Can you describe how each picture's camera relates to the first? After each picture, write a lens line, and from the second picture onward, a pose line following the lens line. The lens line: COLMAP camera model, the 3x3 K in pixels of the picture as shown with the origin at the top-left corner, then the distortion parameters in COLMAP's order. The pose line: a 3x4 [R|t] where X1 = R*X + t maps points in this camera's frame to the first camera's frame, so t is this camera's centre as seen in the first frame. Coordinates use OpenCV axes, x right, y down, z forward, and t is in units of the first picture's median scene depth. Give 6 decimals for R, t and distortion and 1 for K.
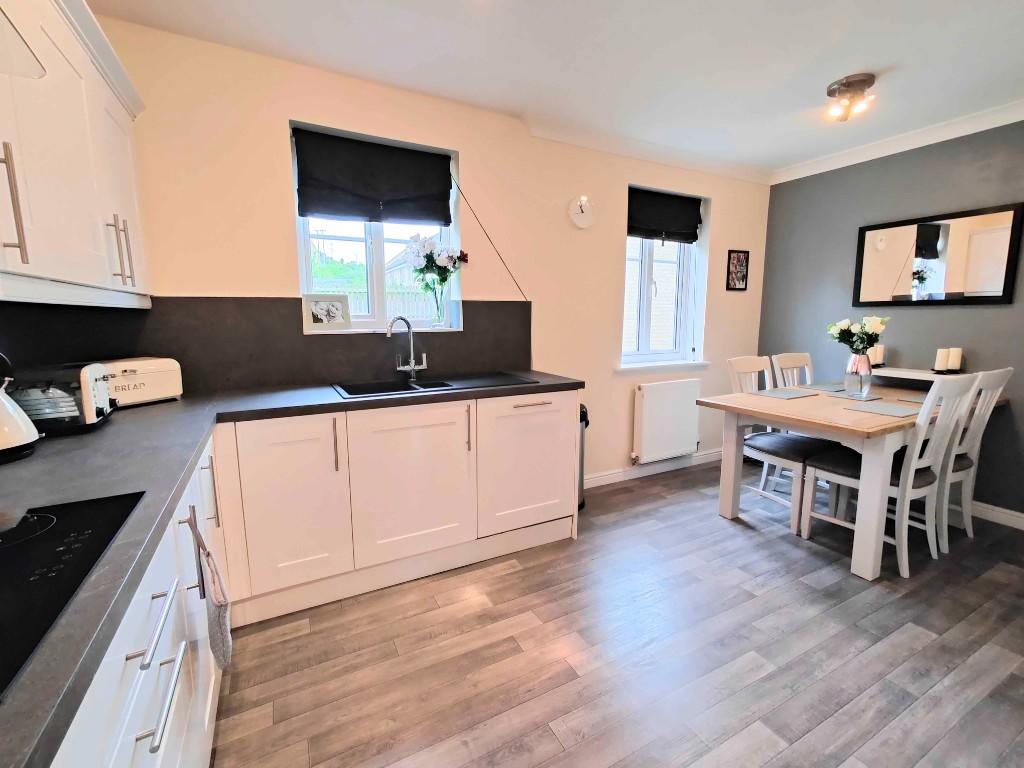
lens RADIAL K [[448.9, 0, 509.9], [0, 448.9, 380.9], [0, 0, 1]] dist [0.002020, -0.000261]
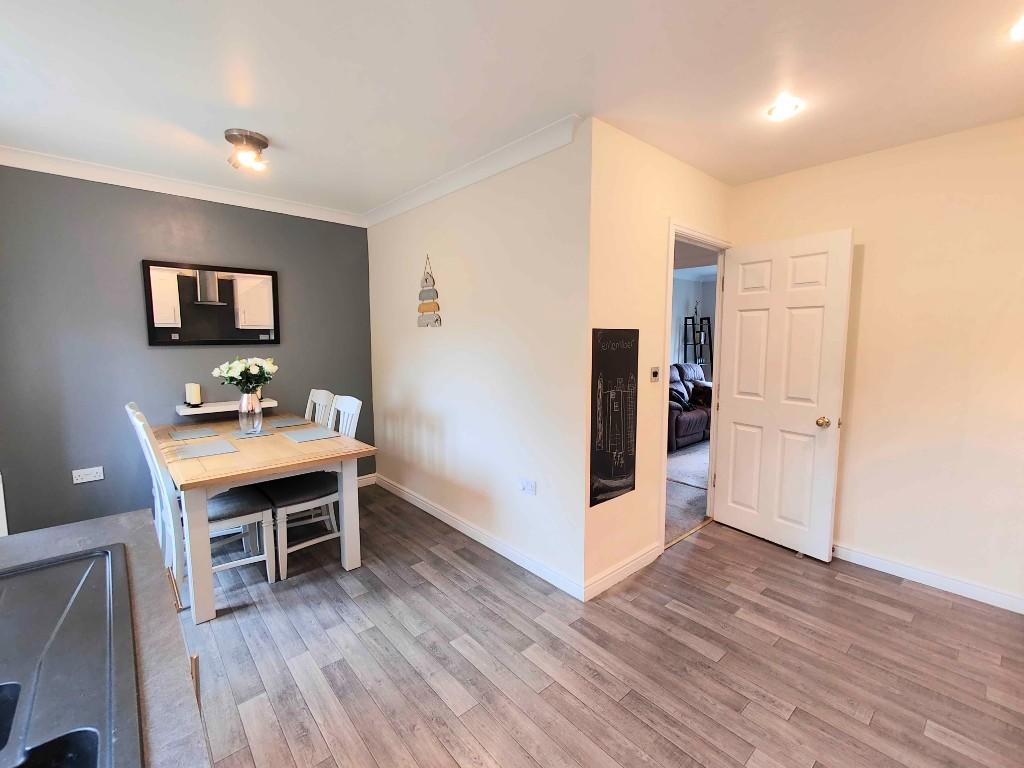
lens RADIAL K [[448.9, 0, 509.9], [0, 448.9, 380.9], [0, 0, 1]] dist [0.002020, -0.000261]
pose [[-0.236262, -0.094692, 0.967065, -0.466304], [0.137538, 0.981961, 0.129752, -0.172488], [-0.961906, 0.163664, -0.218976, 0.783672]]
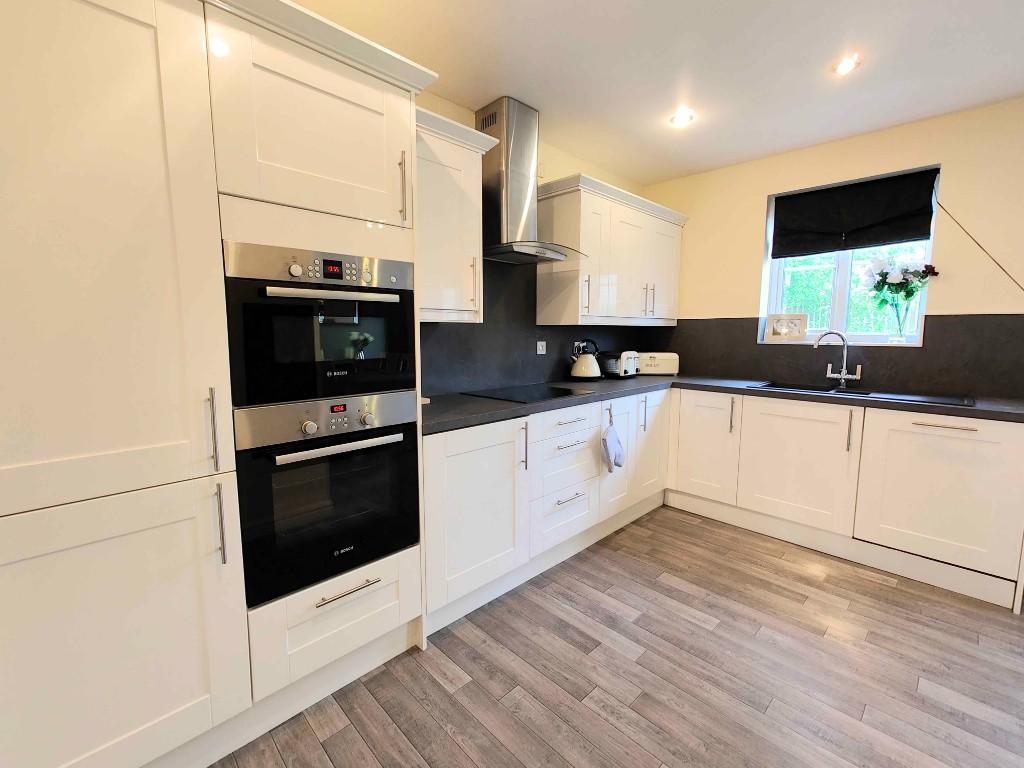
lens RADIAL K [[448.9, 0, 509.9], [0, 448.9, 380.9], [0, 0, 1]] dist [0.002020, -0.000261]
pose [[0.290869, 0.115106, -0.949813, 0.704467], [-0.141018, 0.987052, 0.076434, 0.015657], [0.946313, 0.111708, 0.303335, -0.154490]]
